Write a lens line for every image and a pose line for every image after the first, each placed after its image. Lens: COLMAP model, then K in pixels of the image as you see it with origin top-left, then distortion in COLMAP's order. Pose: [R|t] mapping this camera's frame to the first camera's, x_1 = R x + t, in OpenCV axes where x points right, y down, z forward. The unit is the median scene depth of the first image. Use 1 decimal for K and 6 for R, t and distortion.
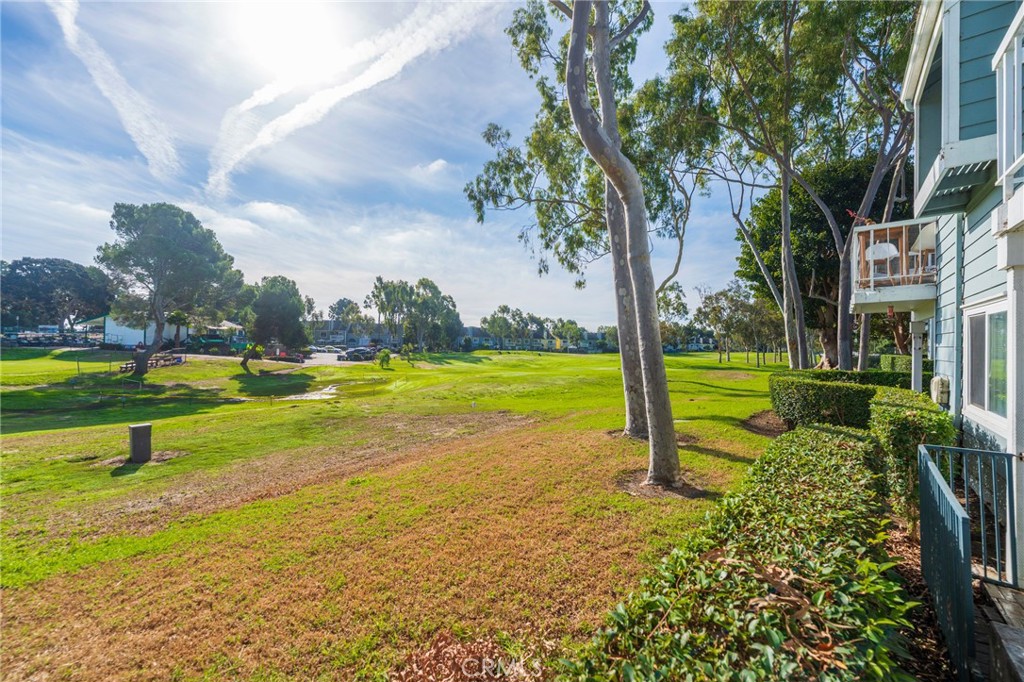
lens RADIAL K [[407.5, 0, 512.0], [0, 407.5, 341.0], [0, 0, 1]] dist [-0.004849, -0.000184]
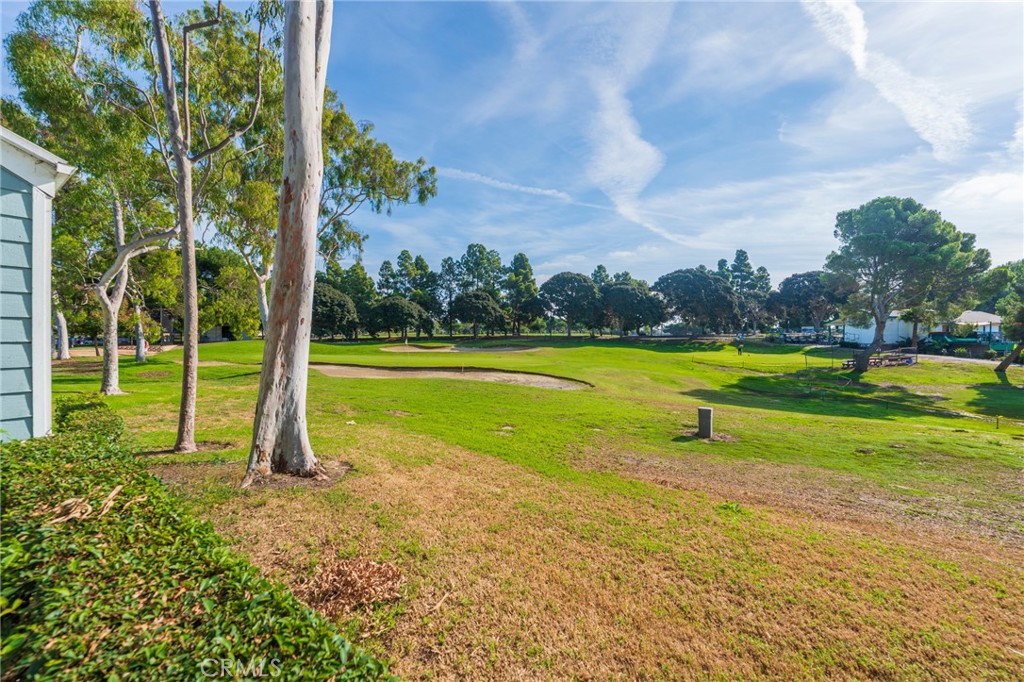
lens RADIAL K [[408.6, 0, 515.8], [0, 408.6, 334.8], [0, 0, 1]] dist [-0.003832, -0.000293]
pose [[0.060588, -0.008124, -0.998130, 0.112196], [-0.002945, 0.999961, -0.008317, -0.002638], [0.998159, 0.003443, 0.060562, 0.125033]]
